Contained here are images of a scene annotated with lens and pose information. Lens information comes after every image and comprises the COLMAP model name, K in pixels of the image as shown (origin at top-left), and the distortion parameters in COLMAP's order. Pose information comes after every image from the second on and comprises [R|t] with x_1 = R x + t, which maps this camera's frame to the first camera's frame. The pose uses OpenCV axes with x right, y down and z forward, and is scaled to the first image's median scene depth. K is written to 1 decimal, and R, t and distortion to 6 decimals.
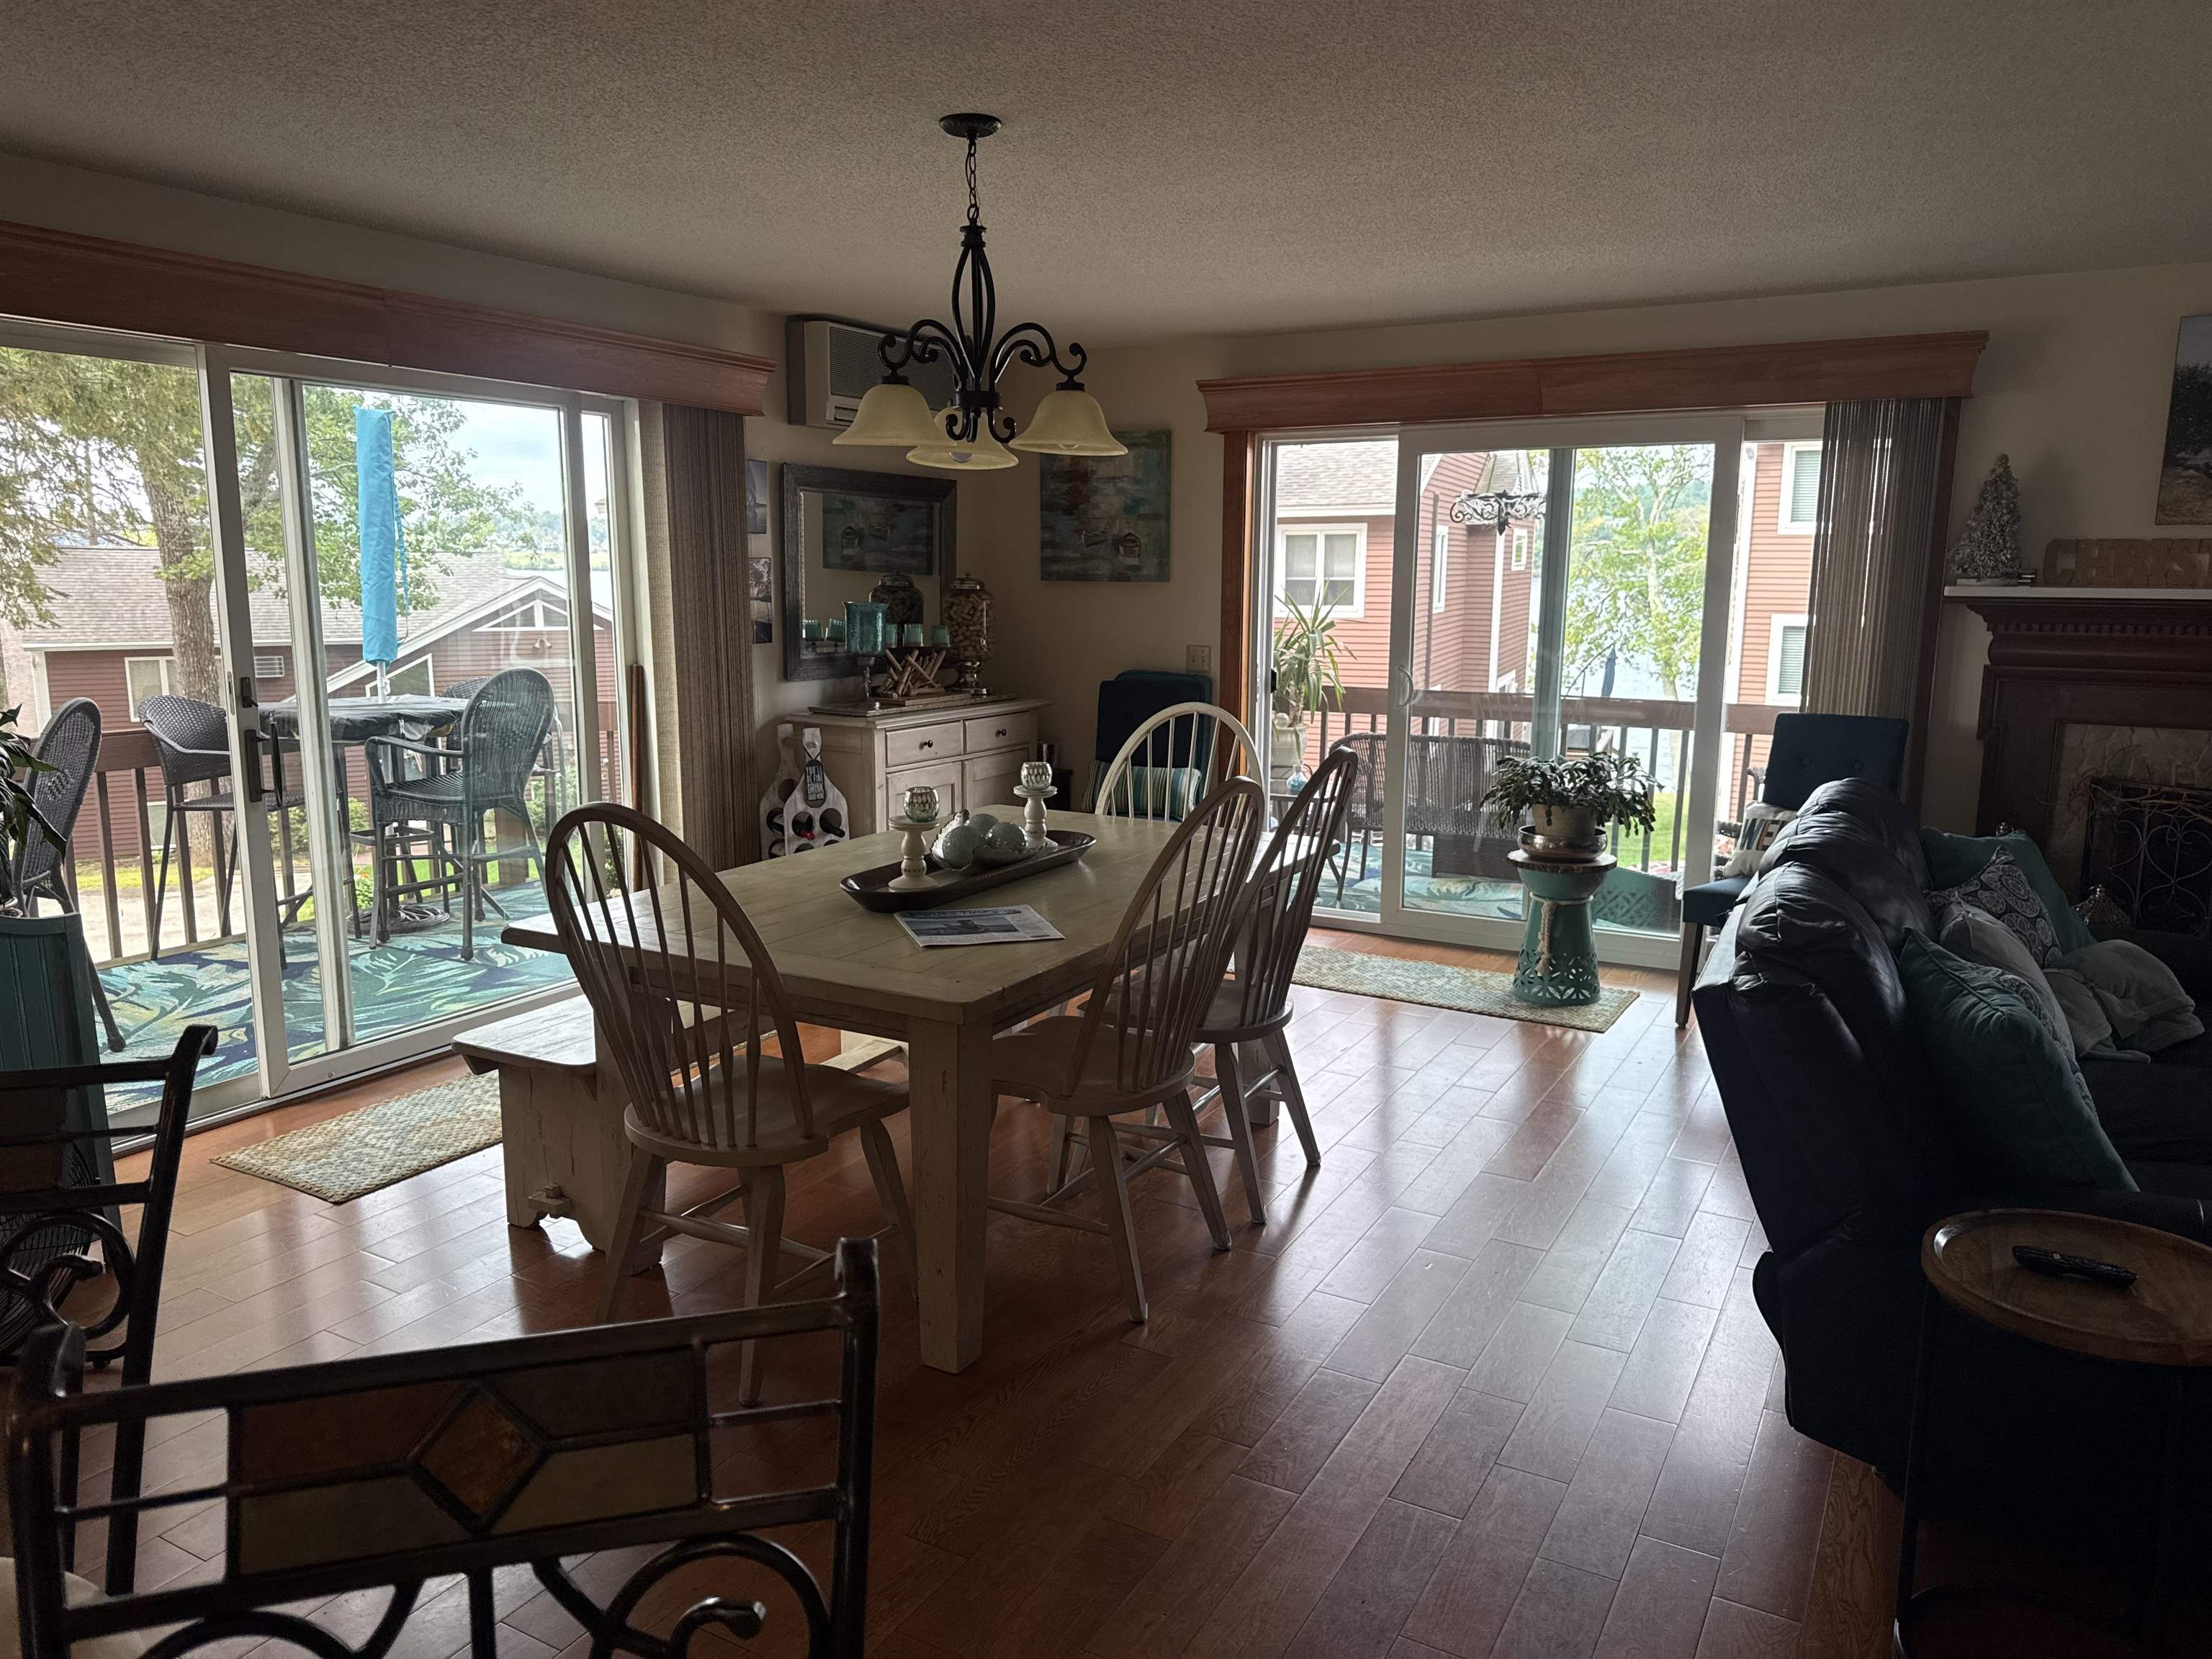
lens RADIAL K [[1568.7, 0, 1117.9], [0, 1568.7, 867.7], [0, 0, 1]] dist [0.002928, -0.003113]
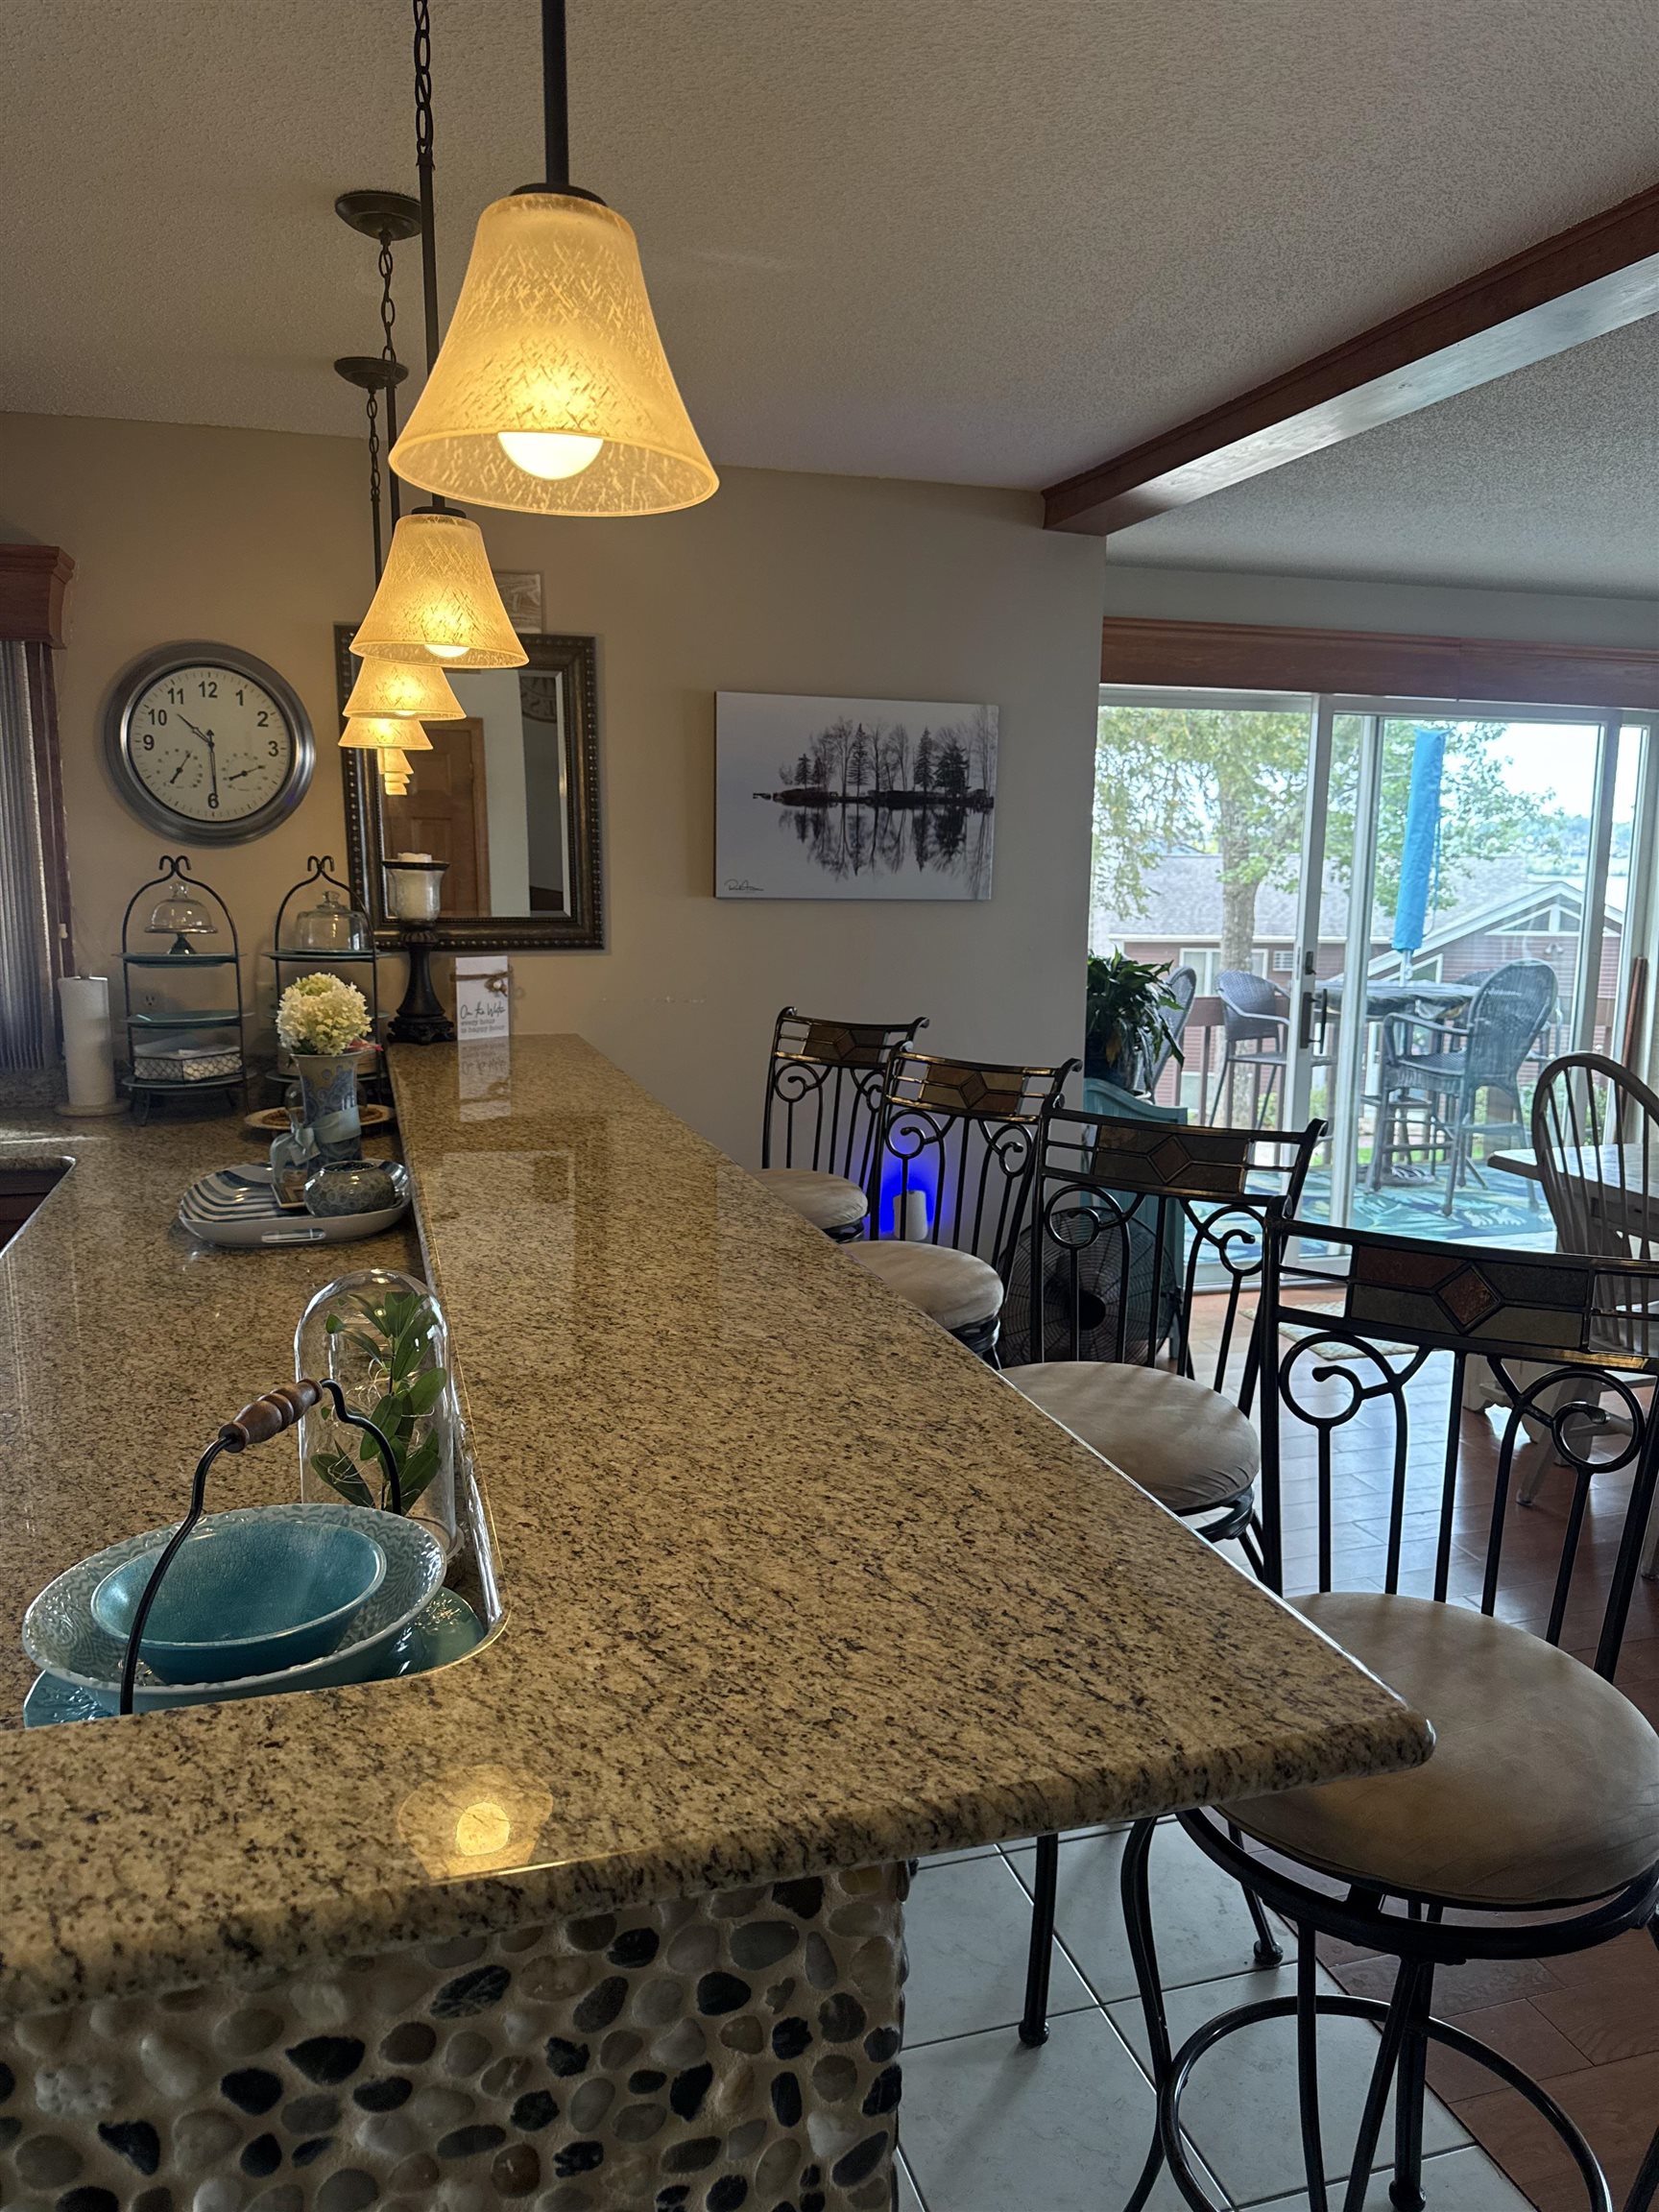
lens RADIAL K [[1584.5, 0, 829.5], [0, 1584.5, 1106.0], [0, 0, 1]] dist [0.134375, -0.322149]
pose [[0.717035, 0.104690, -0.689131, 0.047346], [-0.135441, 0.990739, 0.009584, 0.027181], [0.683752, 0.086464, 0.724574, -0.127280]]
